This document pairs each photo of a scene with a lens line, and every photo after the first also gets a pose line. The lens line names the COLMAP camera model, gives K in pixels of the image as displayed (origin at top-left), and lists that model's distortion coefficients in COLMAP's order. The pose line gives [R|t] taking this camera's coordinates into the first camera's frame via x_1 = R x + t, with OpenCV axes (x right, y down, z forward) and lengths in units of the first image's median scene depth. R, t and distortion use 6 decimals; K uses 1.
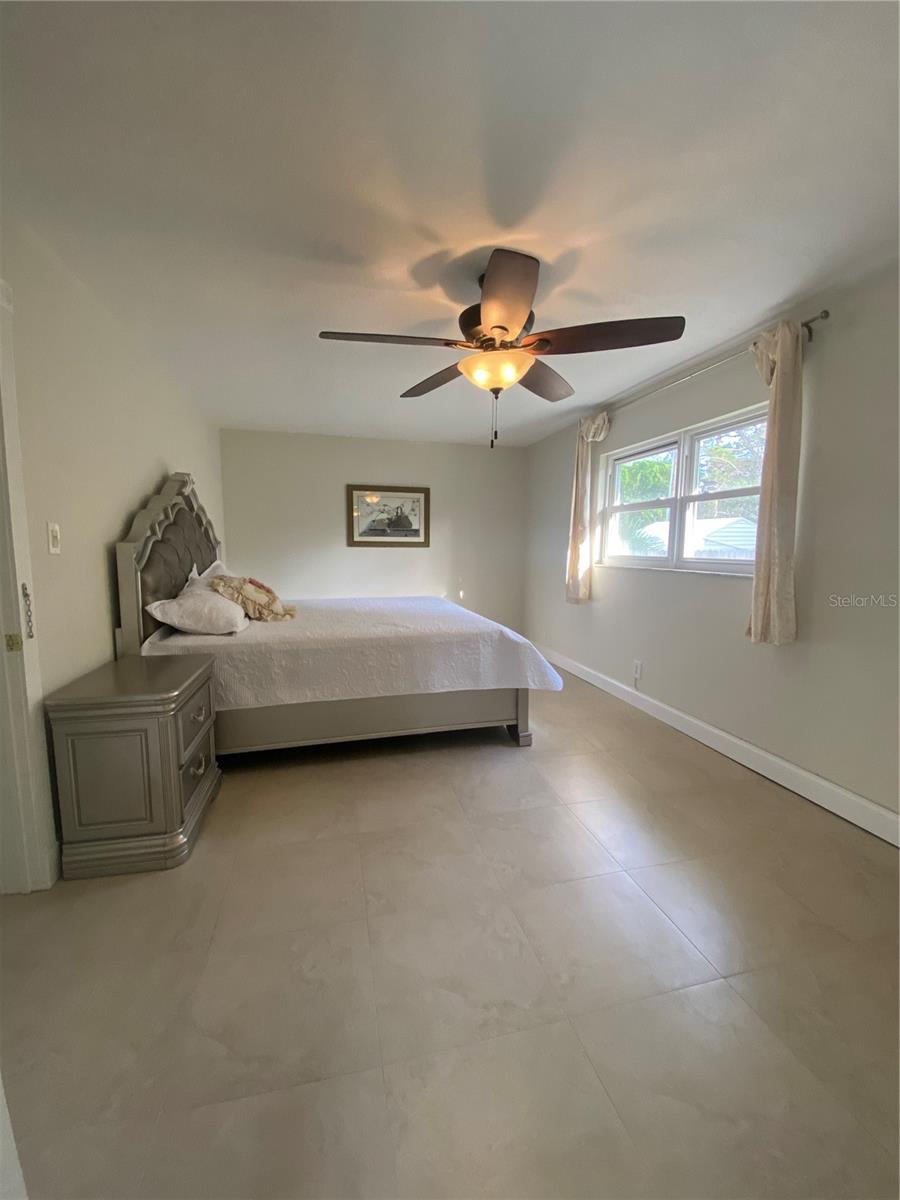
lens RADIAL K [[480.0, 0, 467.7], [0, 480.0, 596.3], [0, 0, 1]] dist [0.029048, -0.018256]
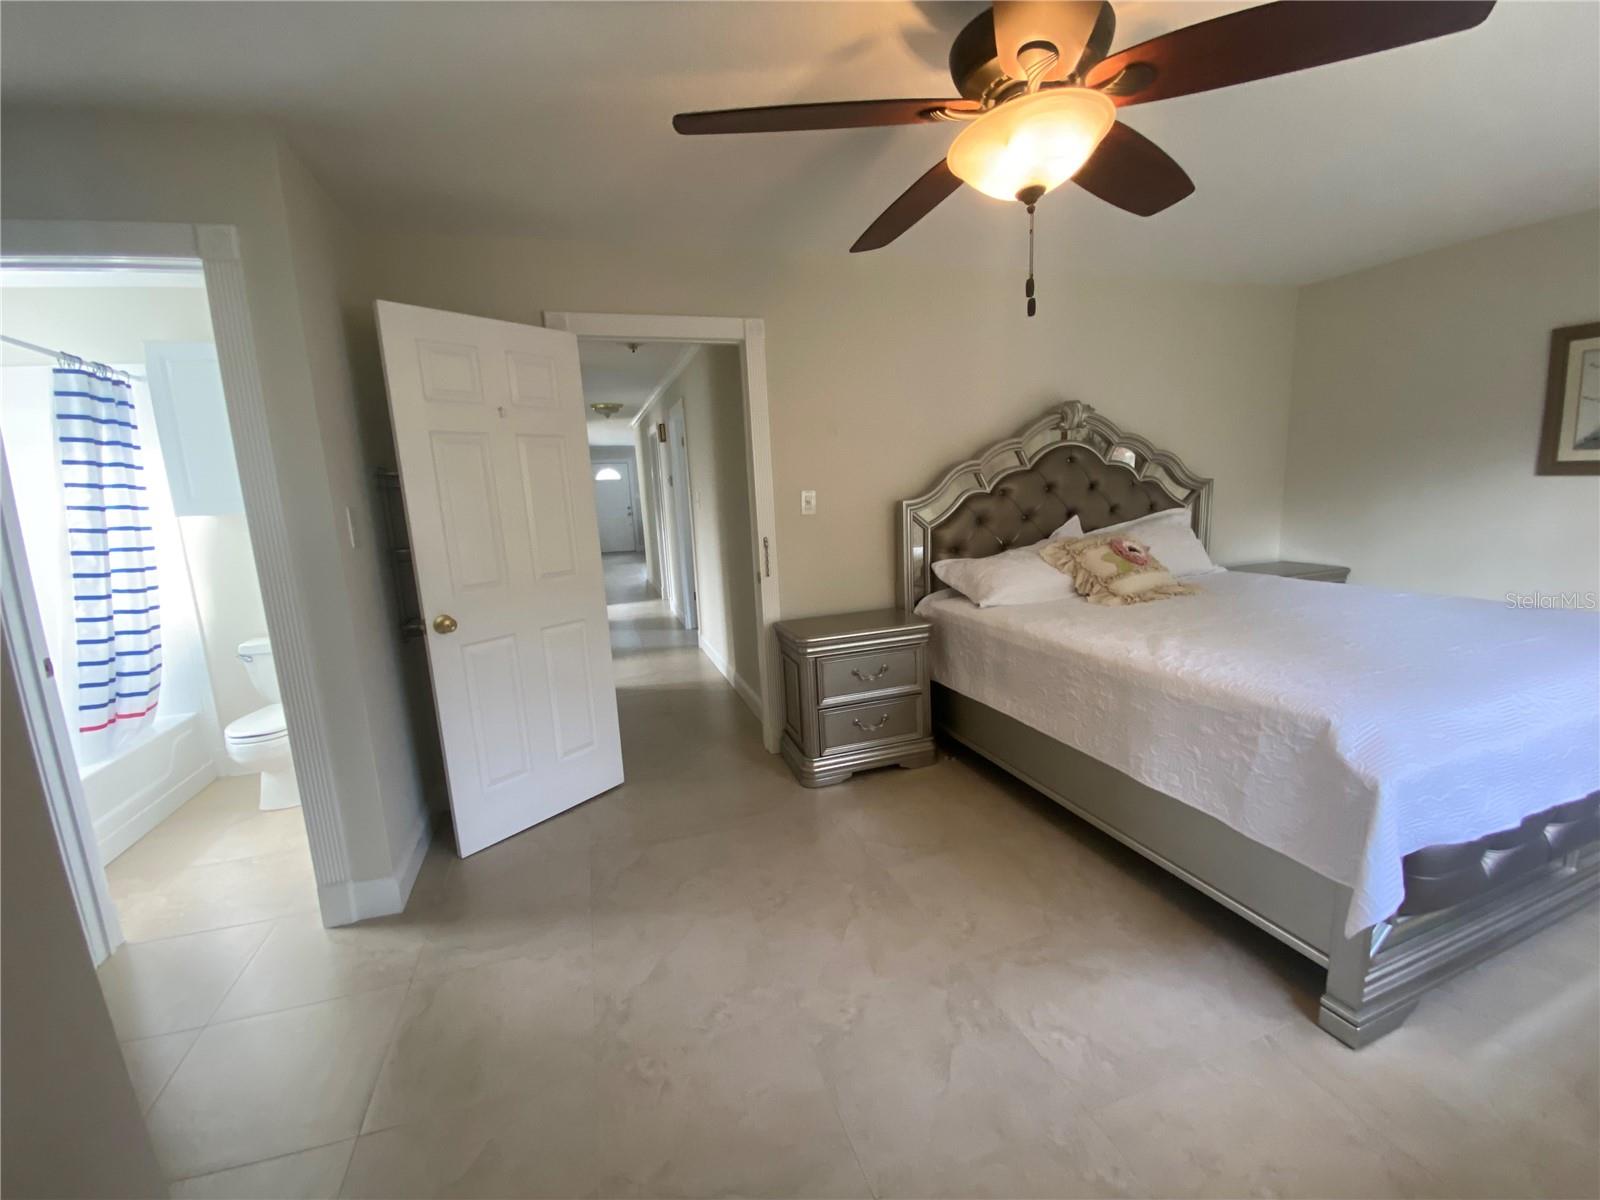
lens RADIAL K [[658.1, 0, 800.0], [0, 658.1, 600.0], [0, 0, 1]] dist [0.019400, -0.019325]
pose [[0.059298, 0.160808, -0.985203, 0.605485], [-0.055614, 0.985939, 0.157581, -0.093810], [0.996690, 0.045447, 0.067407, 0.589392]]
